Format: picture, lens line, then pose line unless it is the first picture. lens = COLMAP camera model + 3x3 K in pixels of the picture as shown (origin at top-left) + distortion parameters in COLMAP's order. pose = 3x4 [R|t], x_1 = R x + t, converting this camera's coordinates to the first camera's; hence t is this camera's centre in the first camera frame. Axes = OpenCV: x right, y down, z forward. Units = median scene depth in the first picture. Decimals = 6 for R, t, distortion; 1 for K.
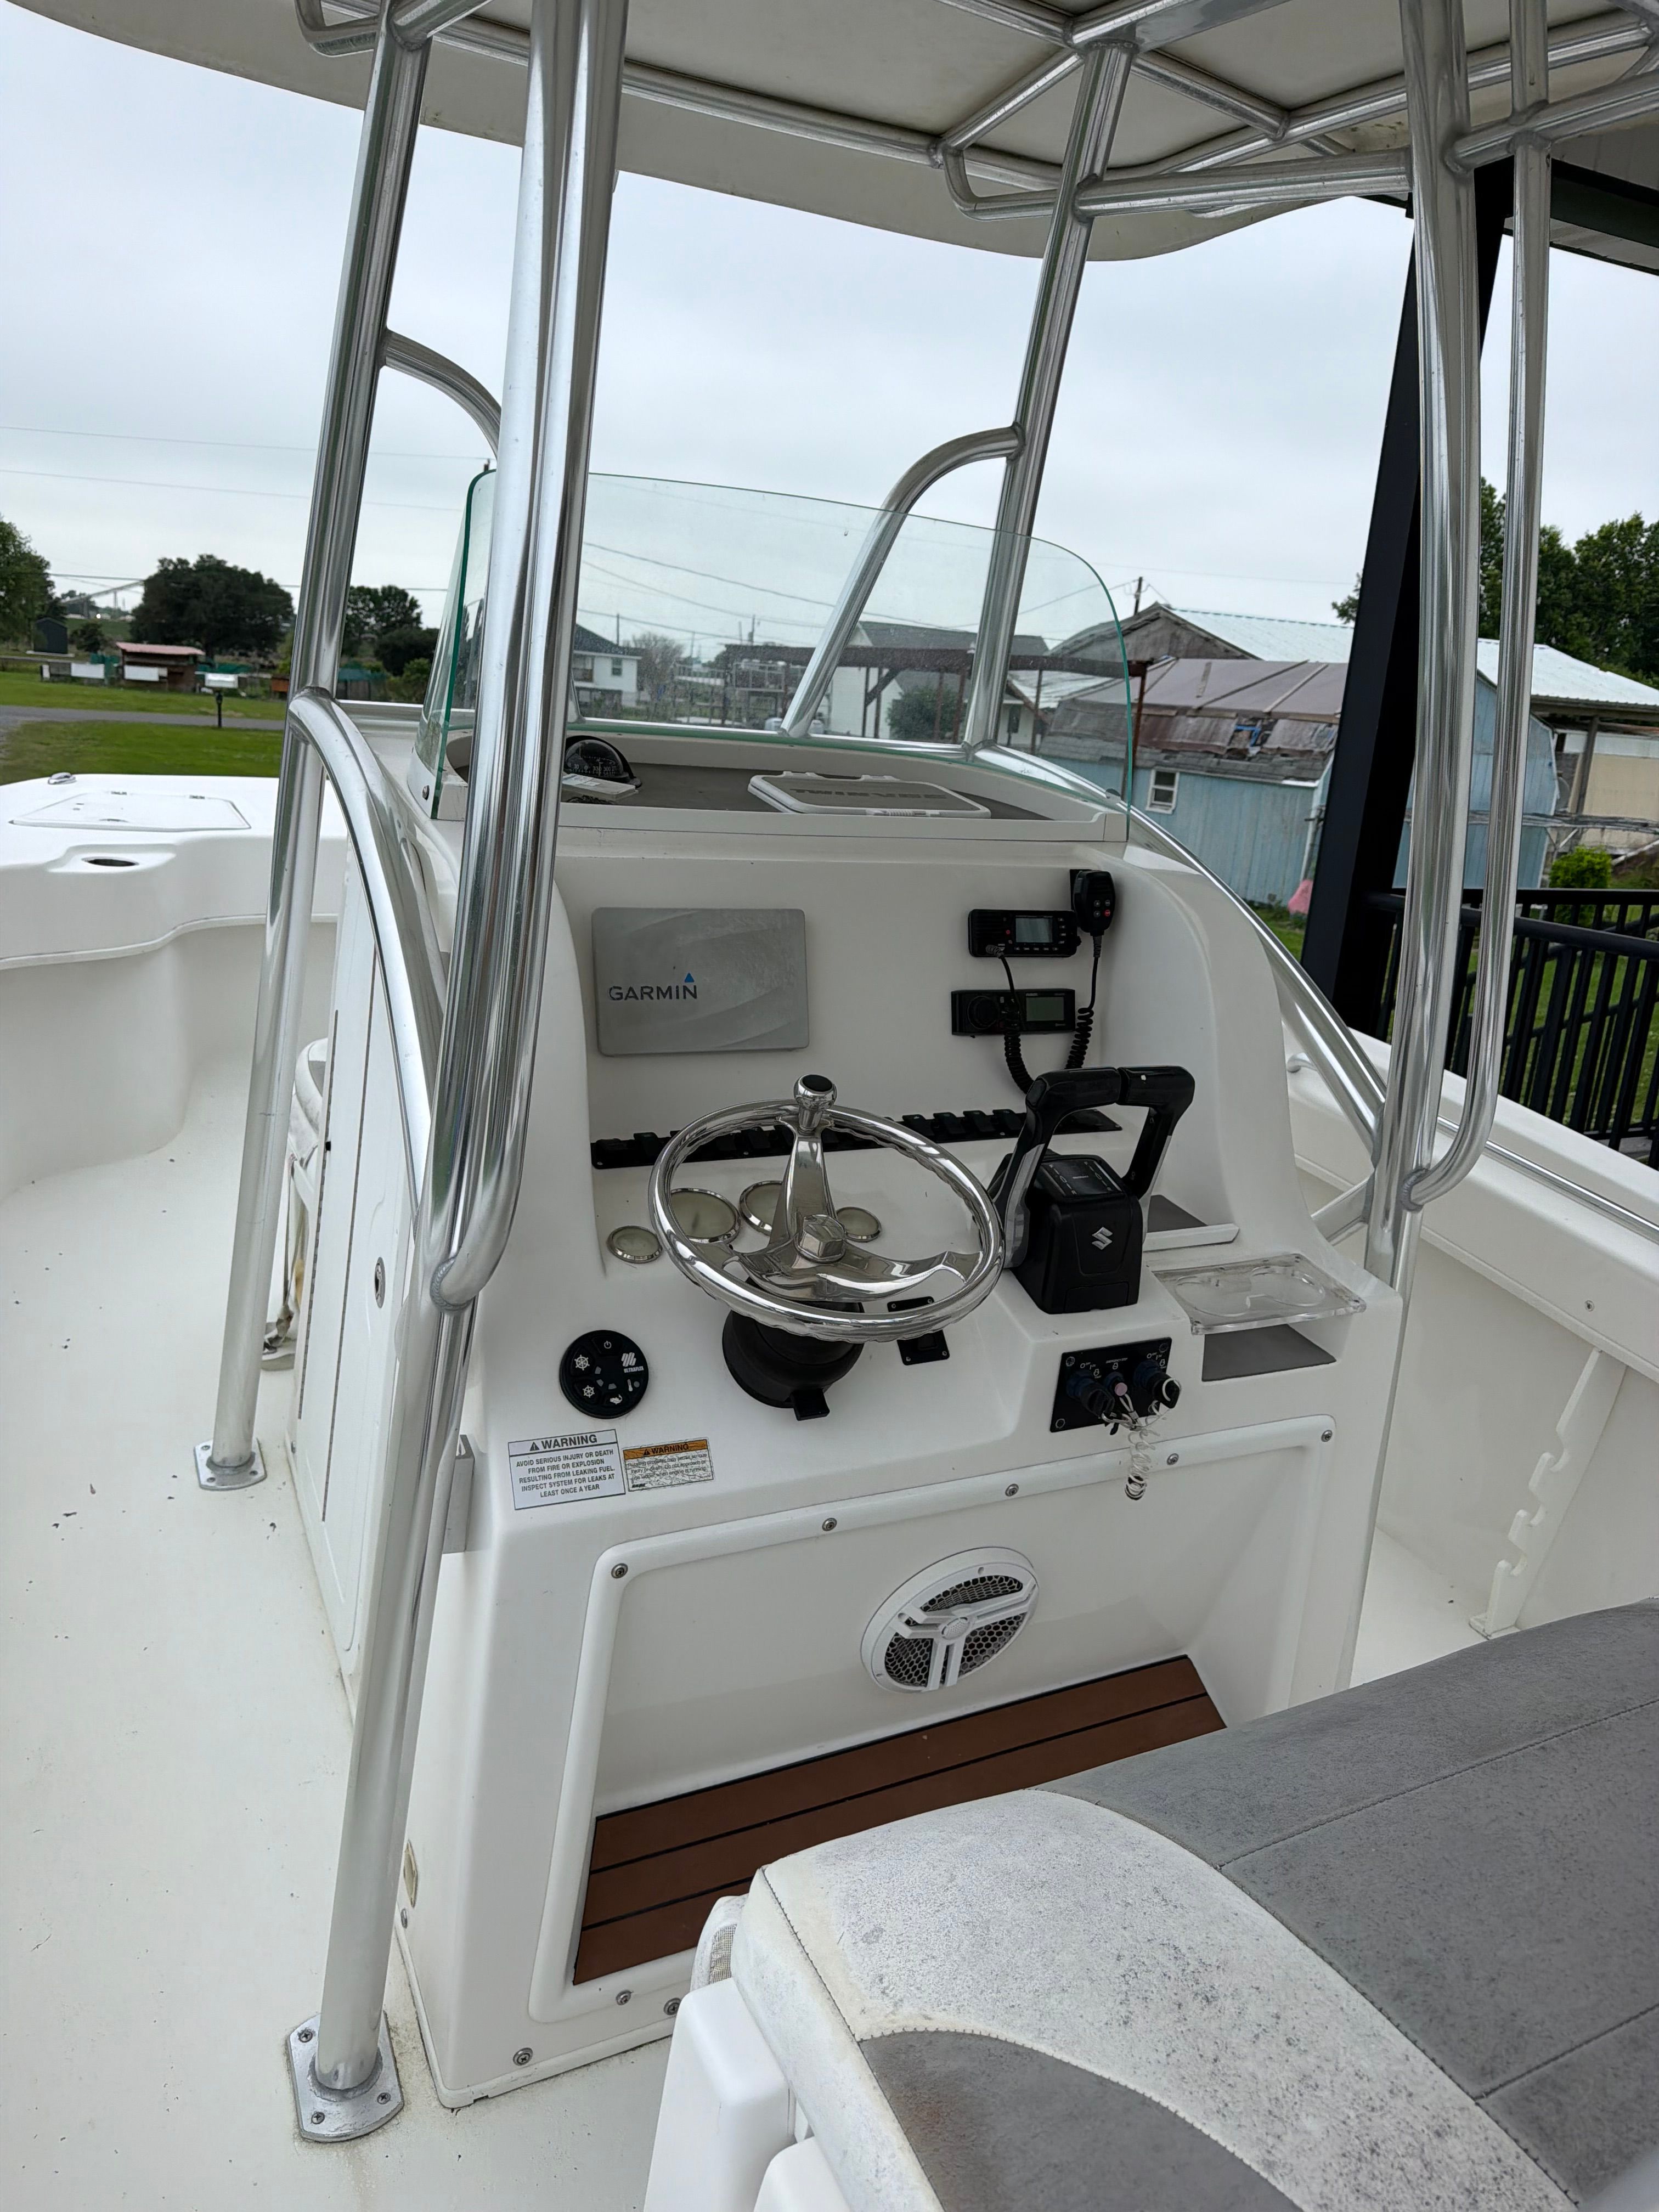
lens RADIAL K [[1525.5, 0, 829.5], [0, 1525.5, 1106.0], [0, 0, 1]] dist [0.177840, -0.308129]
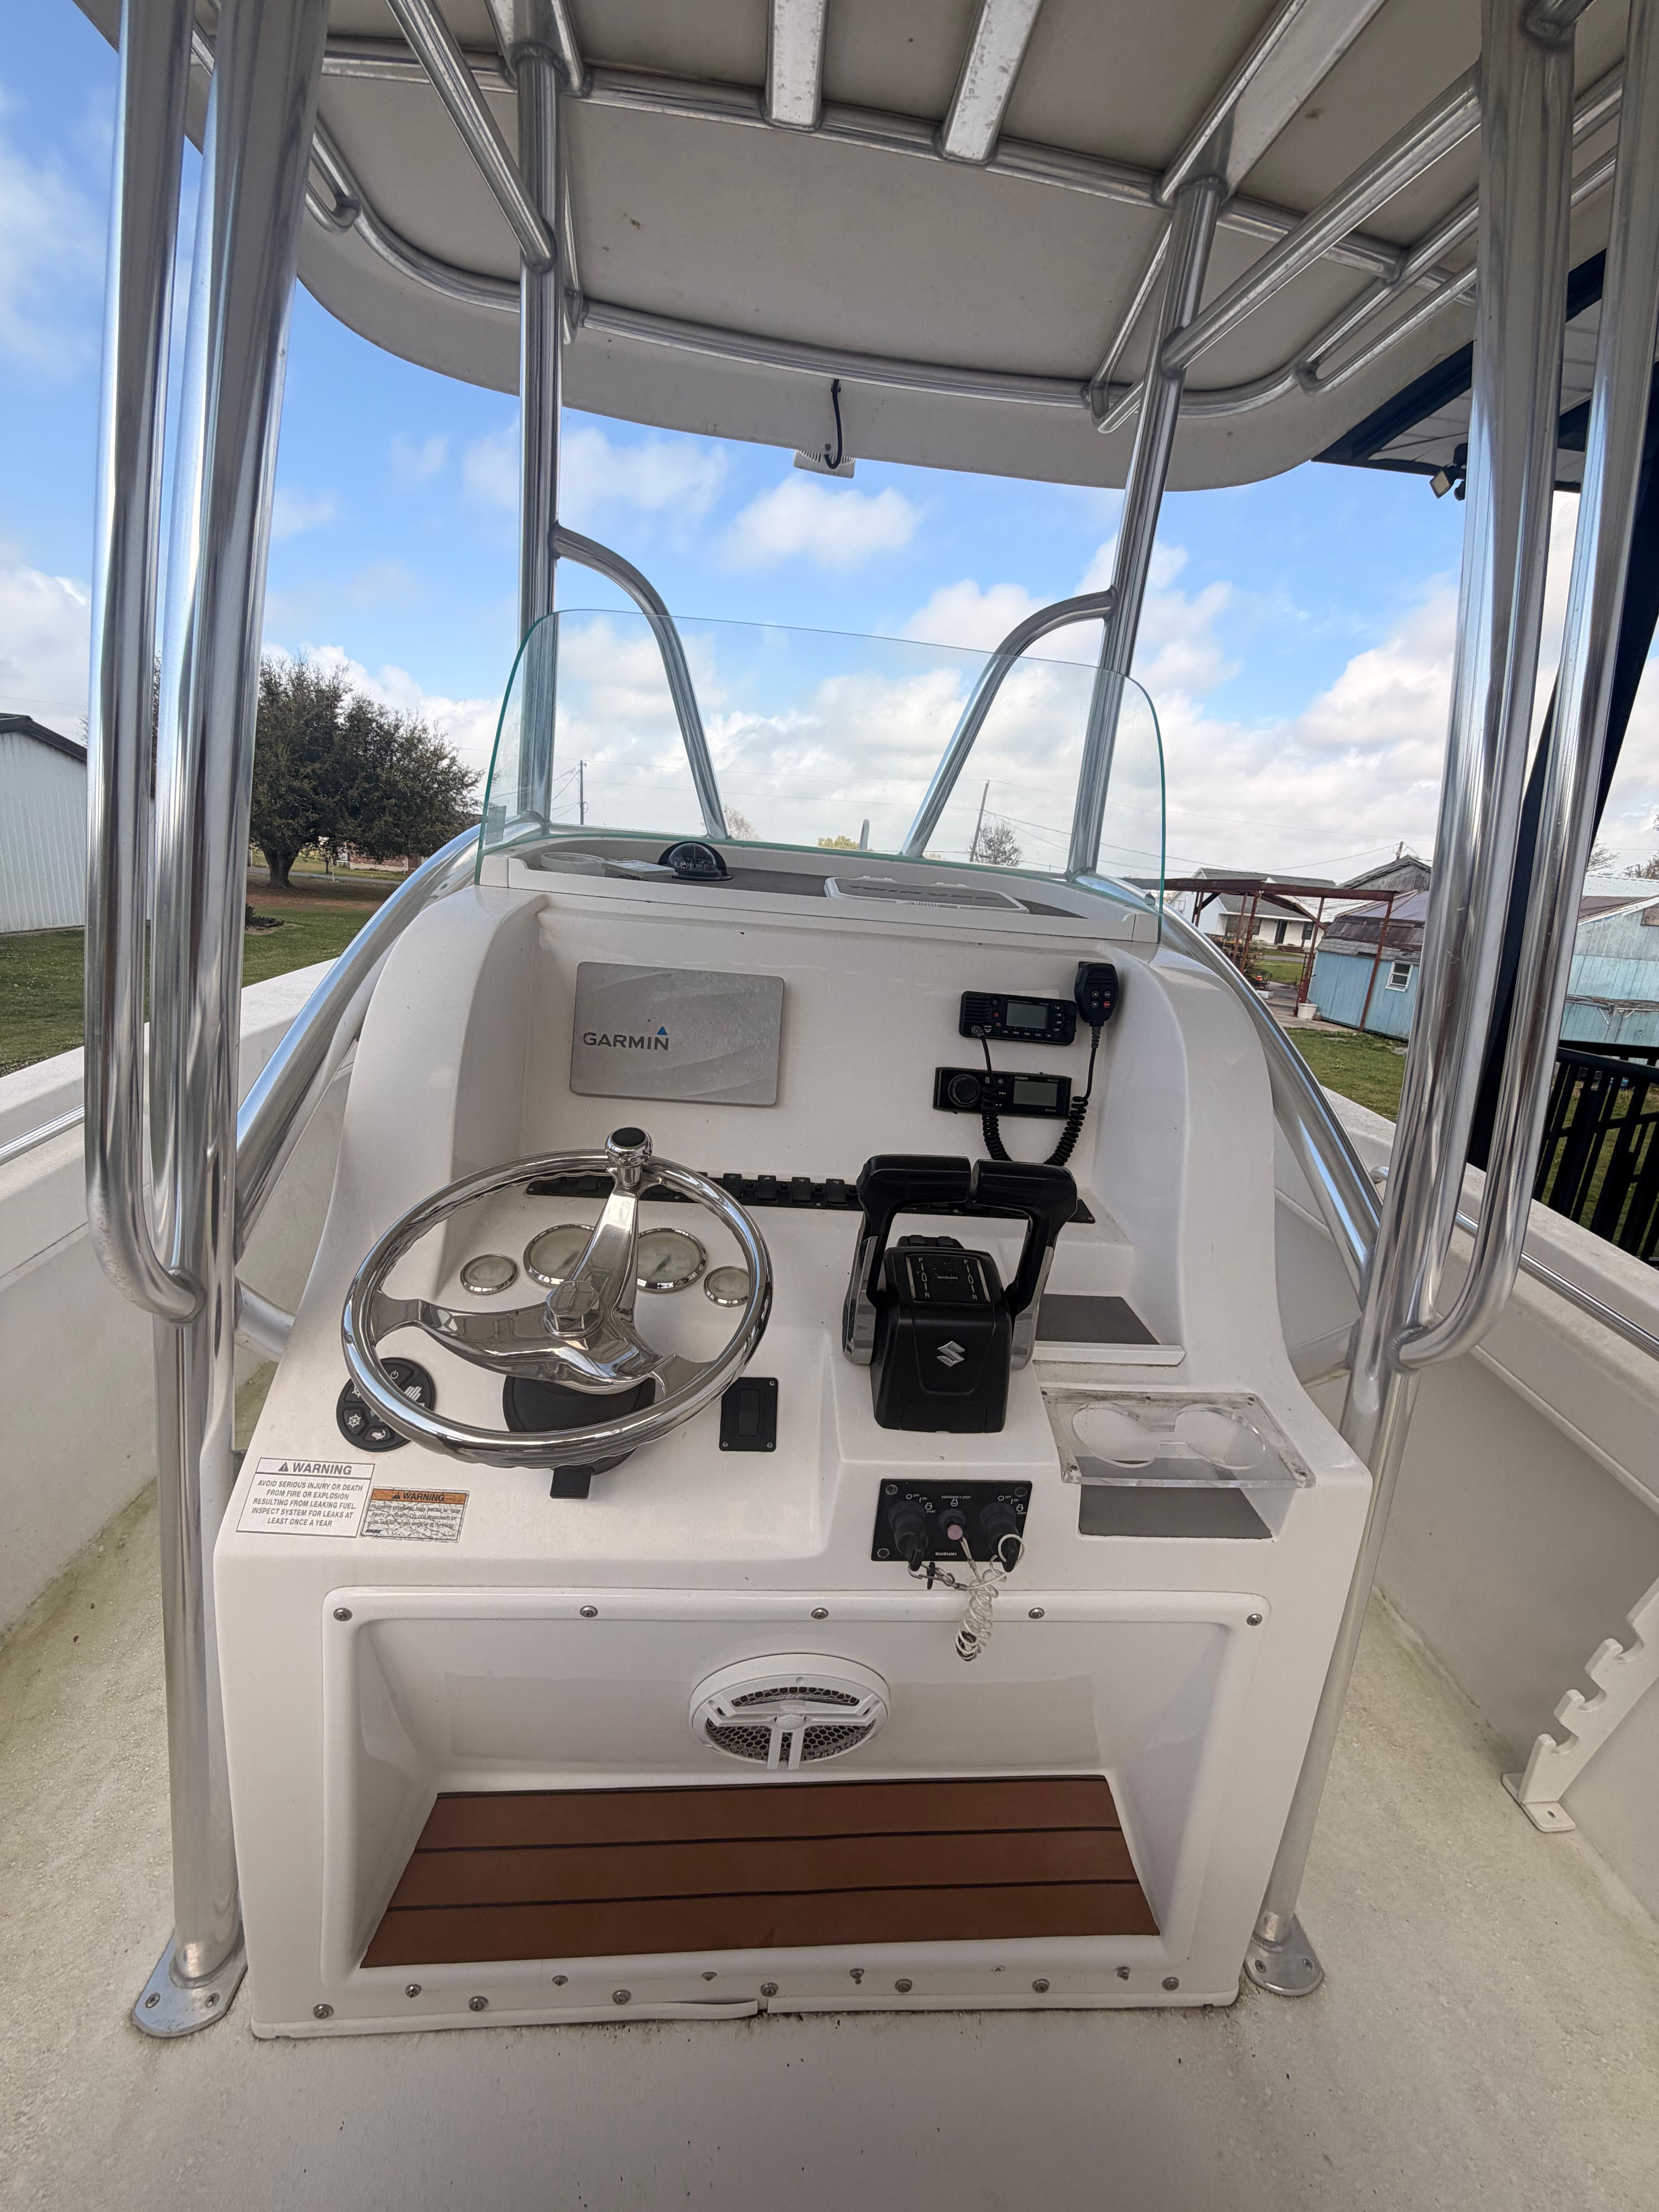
lens RADIAL K [[879.2, 0, 832.1], [0, 879.2, 1100.0], [0, 0, 1]] dist [0.001079, 0.000288]
pose [[0.931252, 0.098097, -0.350923, 0.223819], [-0.114361, 0.993102, -0.025868, -0.028931], [0.345965, 0.064221, 0.936047, 0.410101]]
